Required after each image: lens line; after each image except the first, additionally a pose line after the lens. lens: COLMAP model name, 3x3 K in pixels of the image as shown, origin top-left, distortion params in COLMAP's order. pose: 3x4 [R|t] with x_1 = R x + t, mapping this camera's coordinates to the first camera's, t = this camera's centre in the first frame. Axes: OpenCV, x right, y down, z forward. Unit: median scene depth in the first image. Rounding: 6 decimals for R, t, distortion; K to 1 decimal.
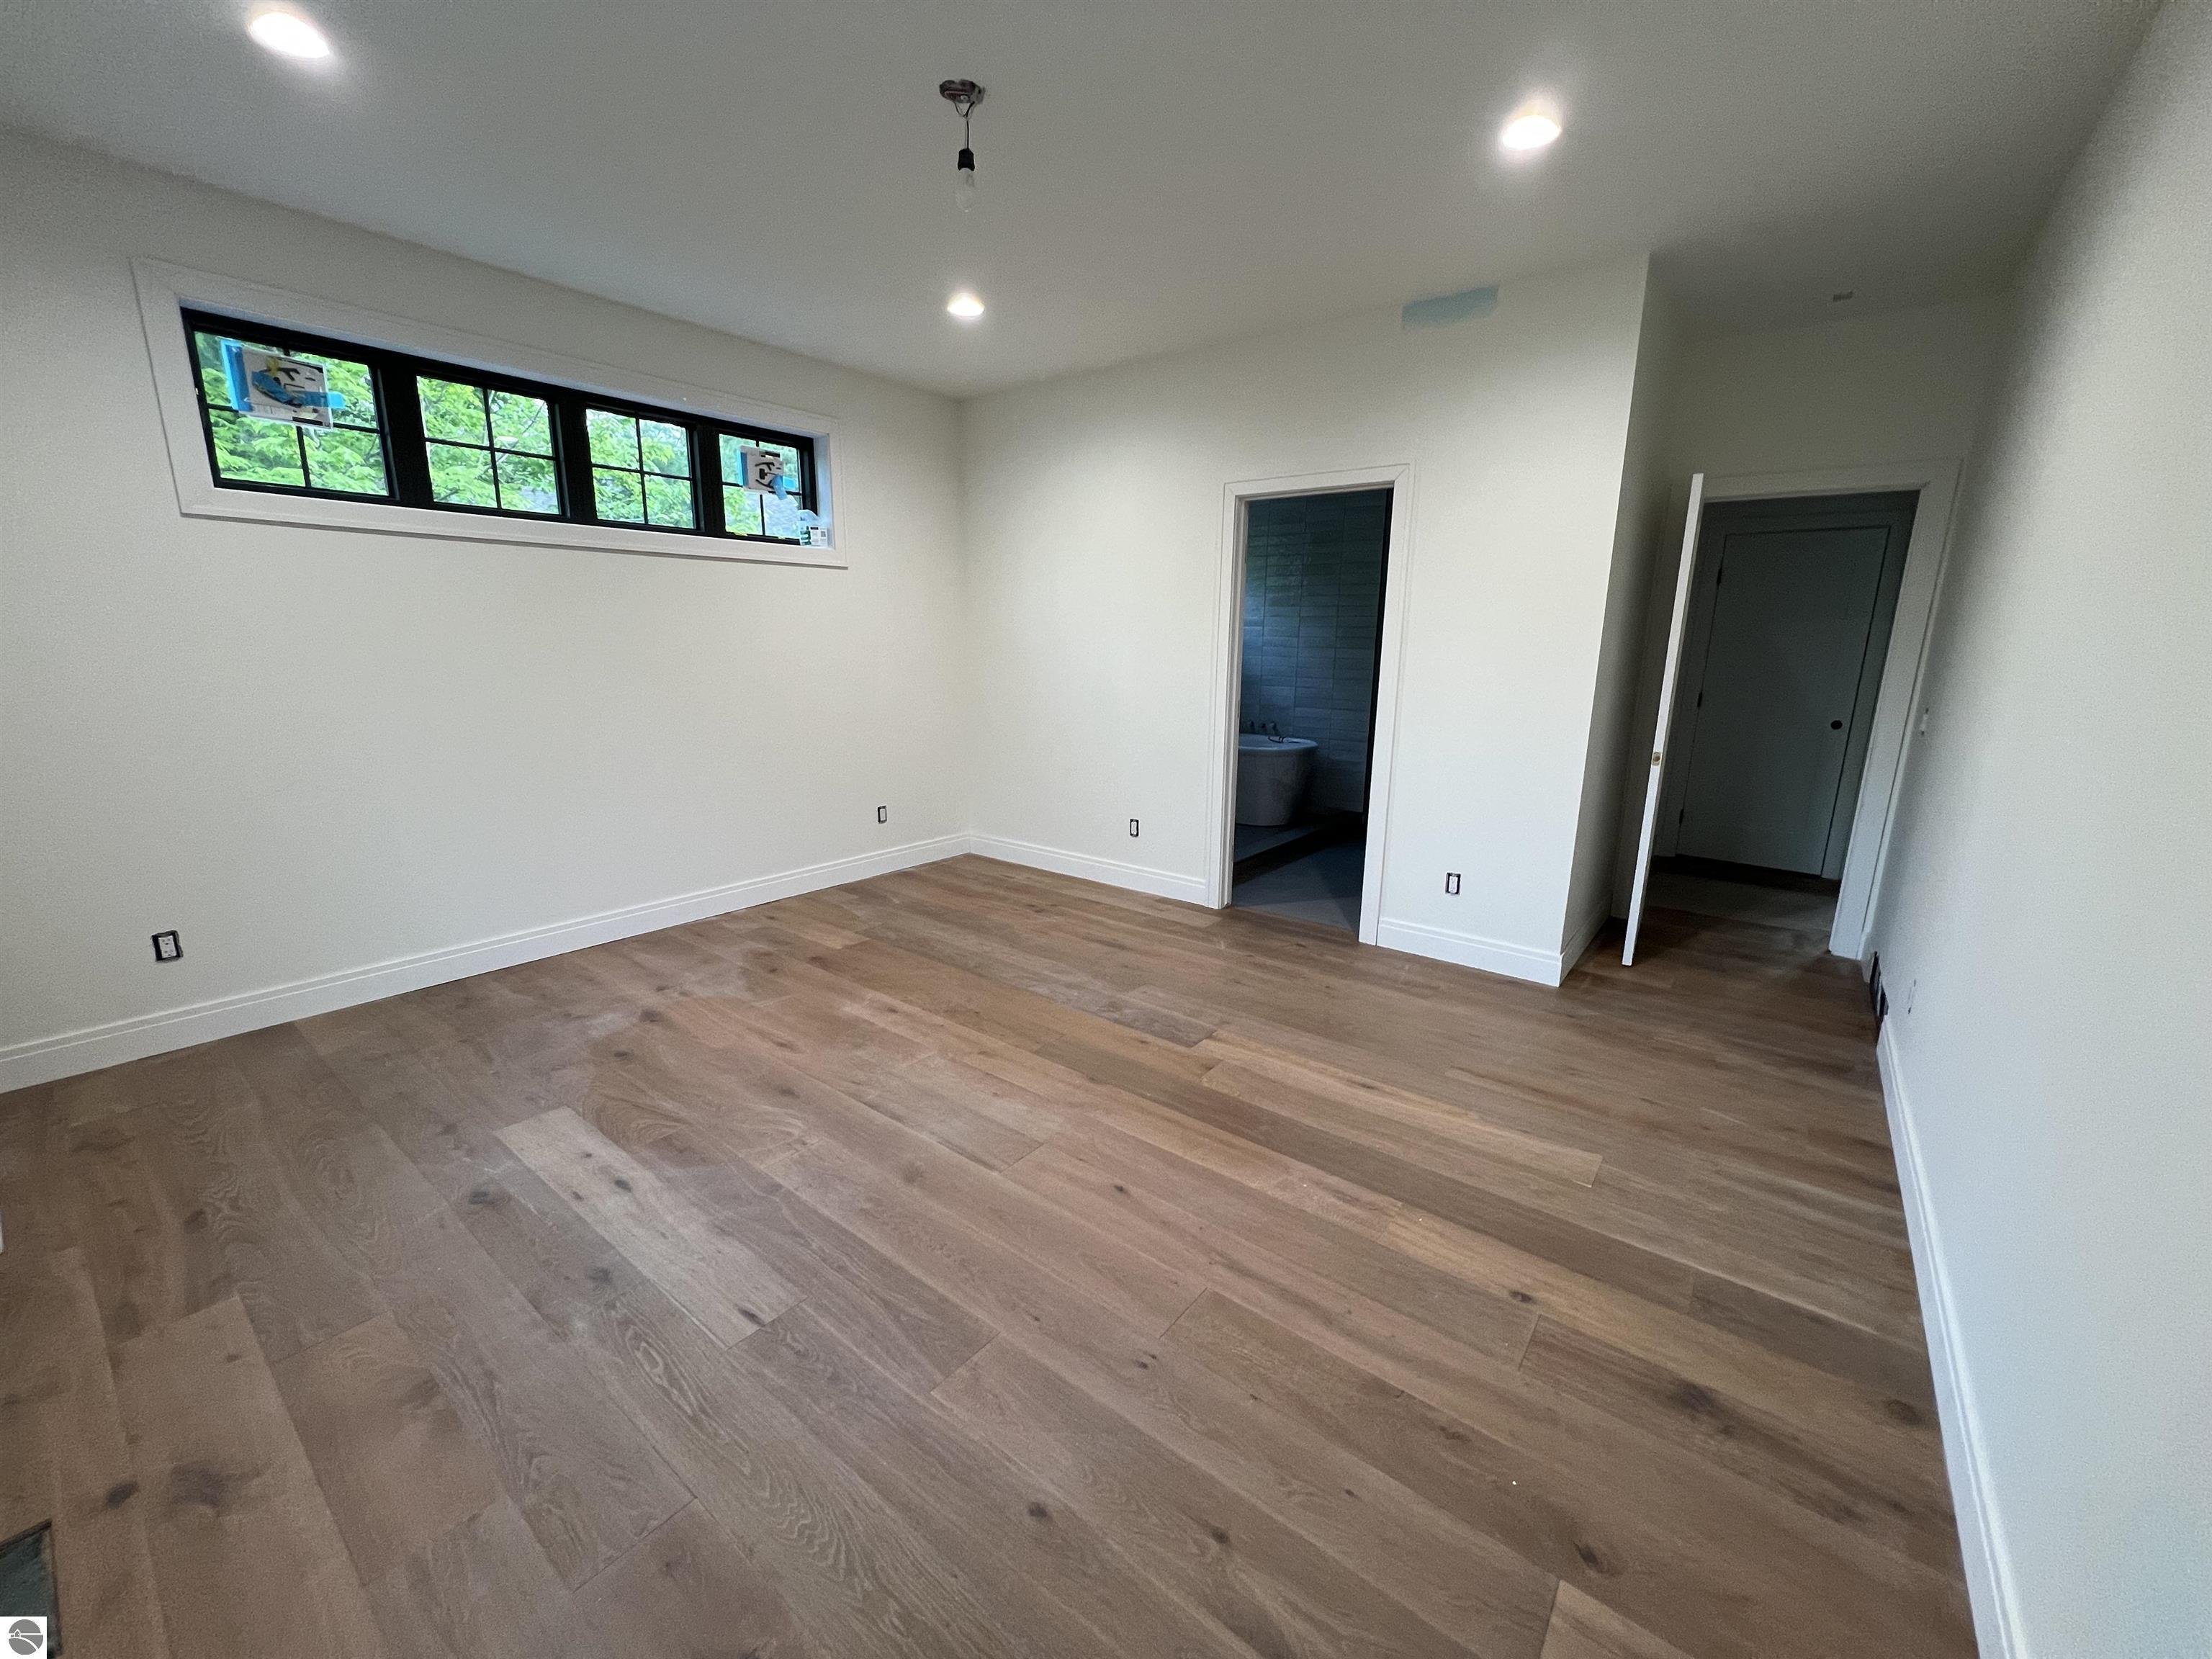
lens RADIAL K [[876.0, 0, 1106.0], [0, 876.0, 829.5], [0, 0, 1]] dist [-0.005768, -0.000028]
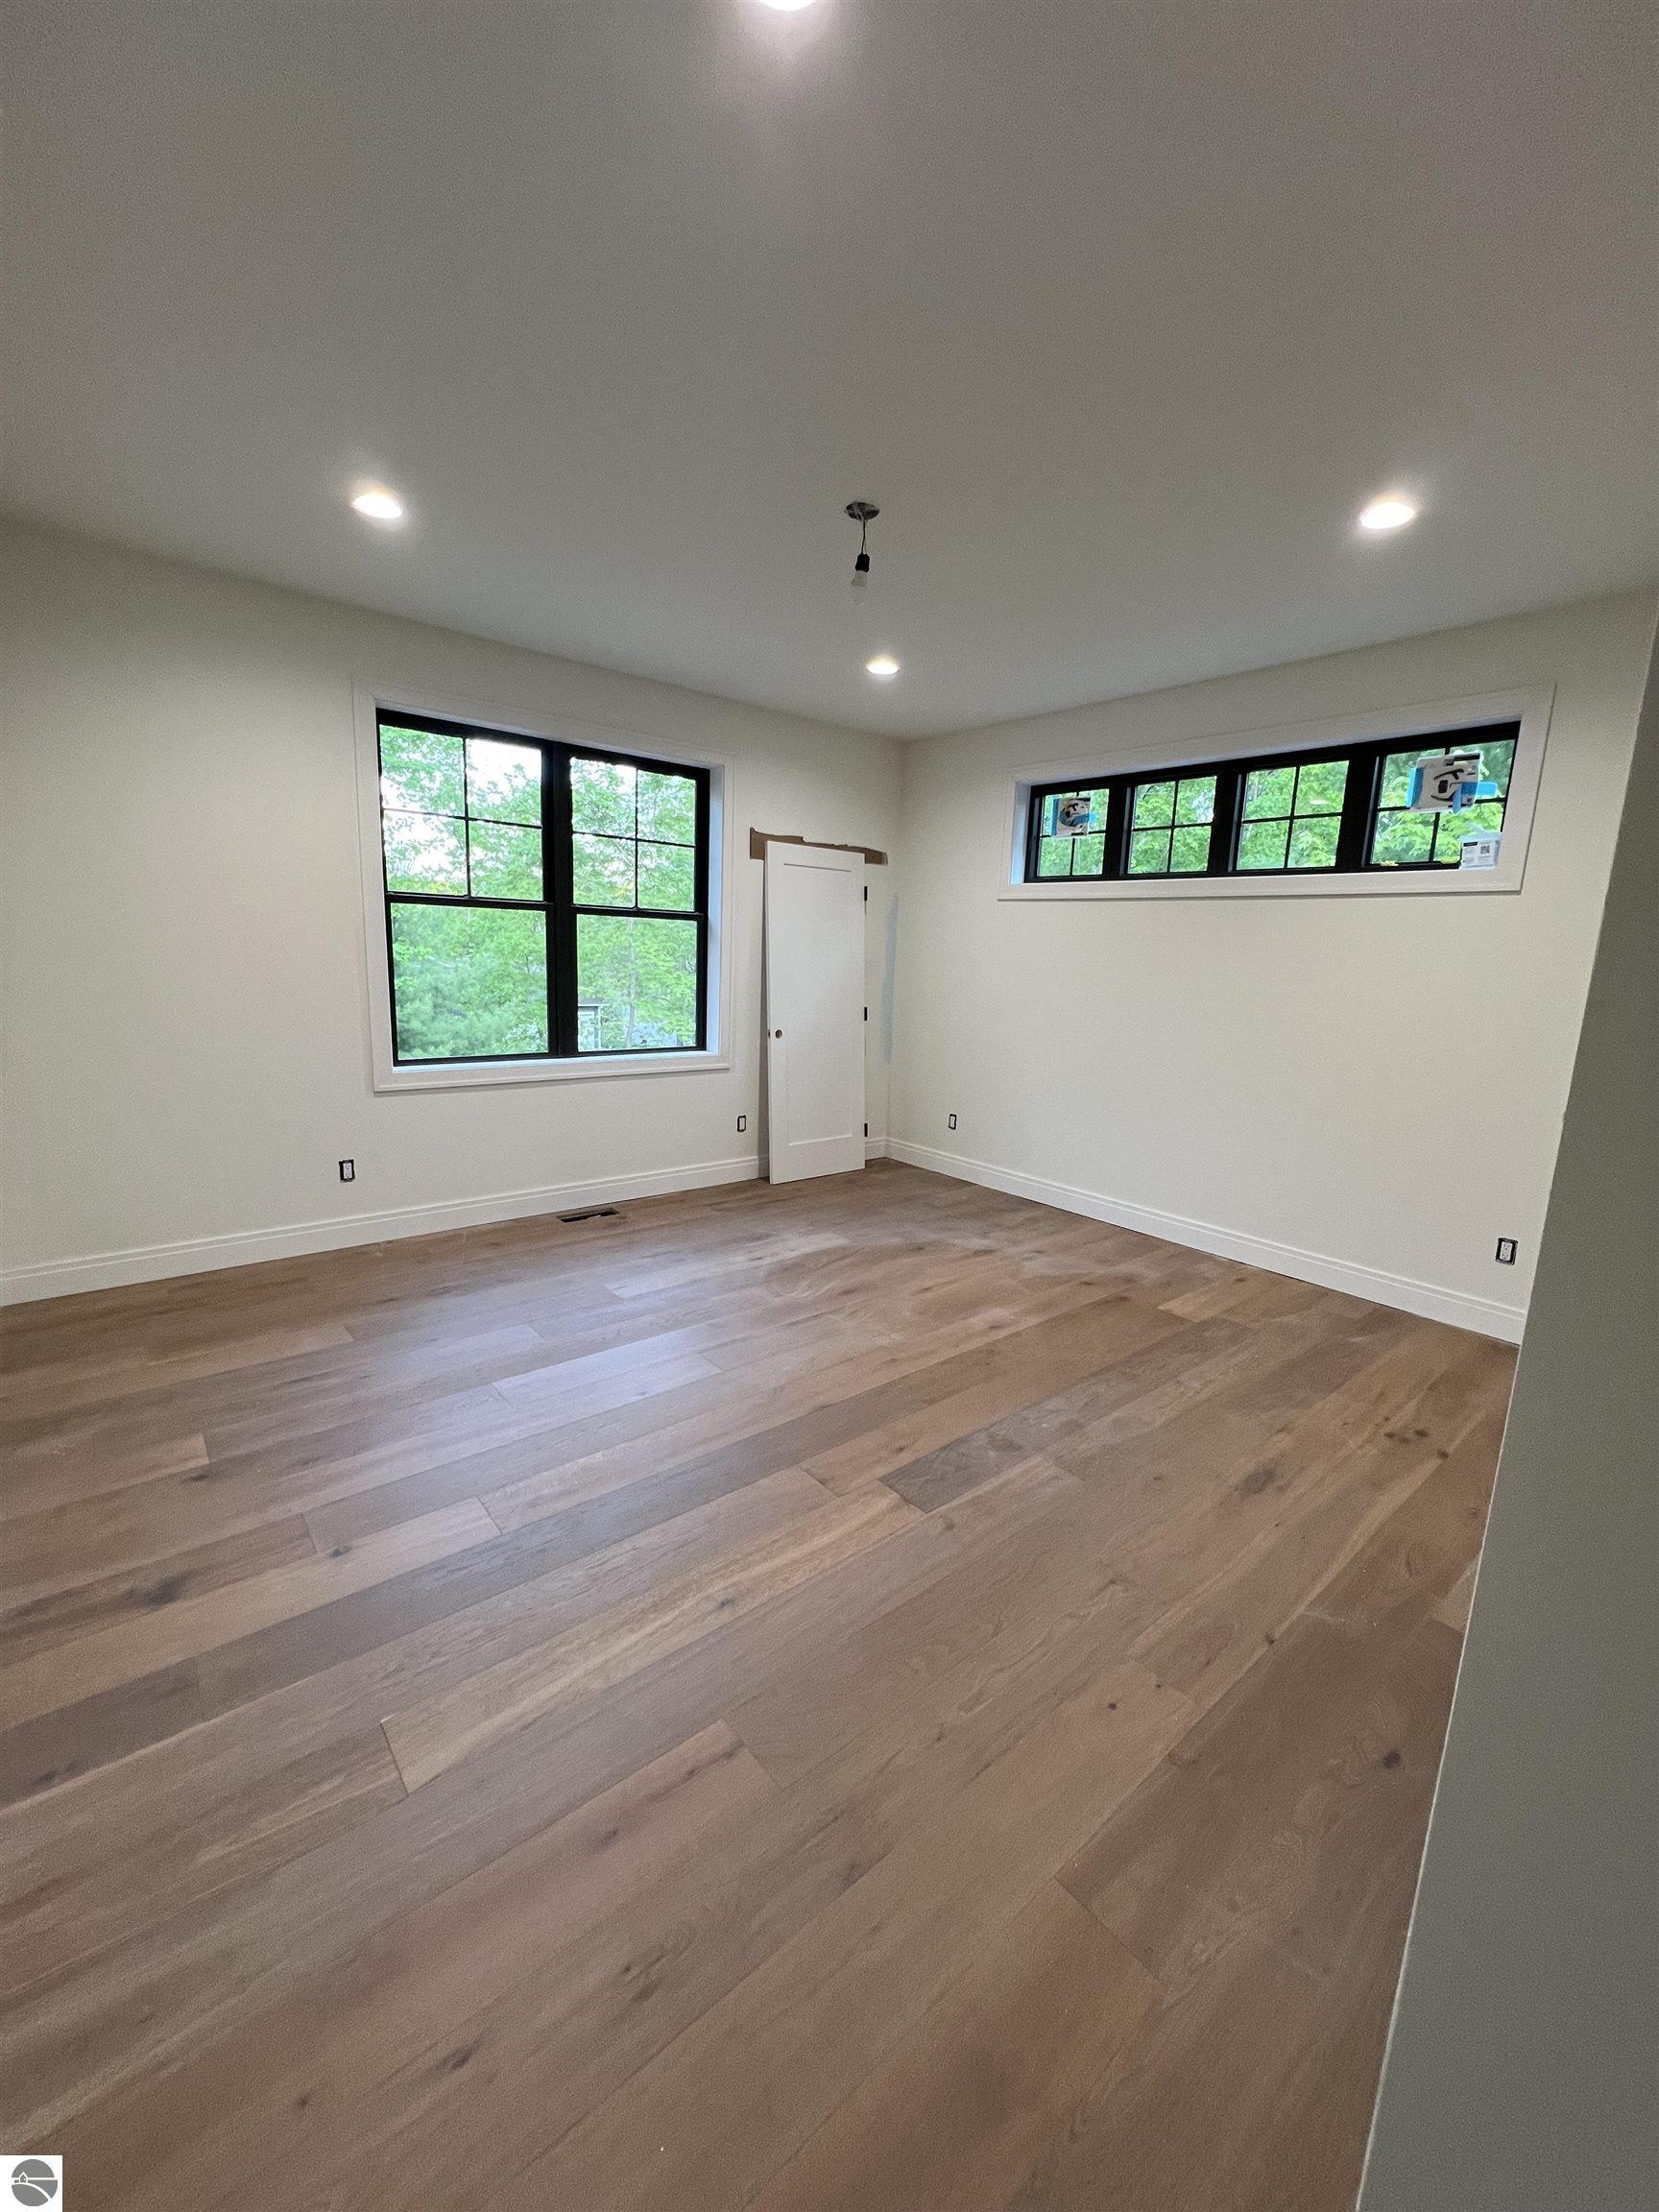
lens RADIAL K [[876.0, 0, 829.5], [0, 876.0, 1106.0], [0, 0, 1]] dist [-0.005768, -0.000028]
pose [[-0.206746, 0.153734, -0.966241, 0.710490], [-0.252704, 0.945678, 0.204533, -0.189388], [0.945197, 0.286459, -0.156666, 0.862664]]
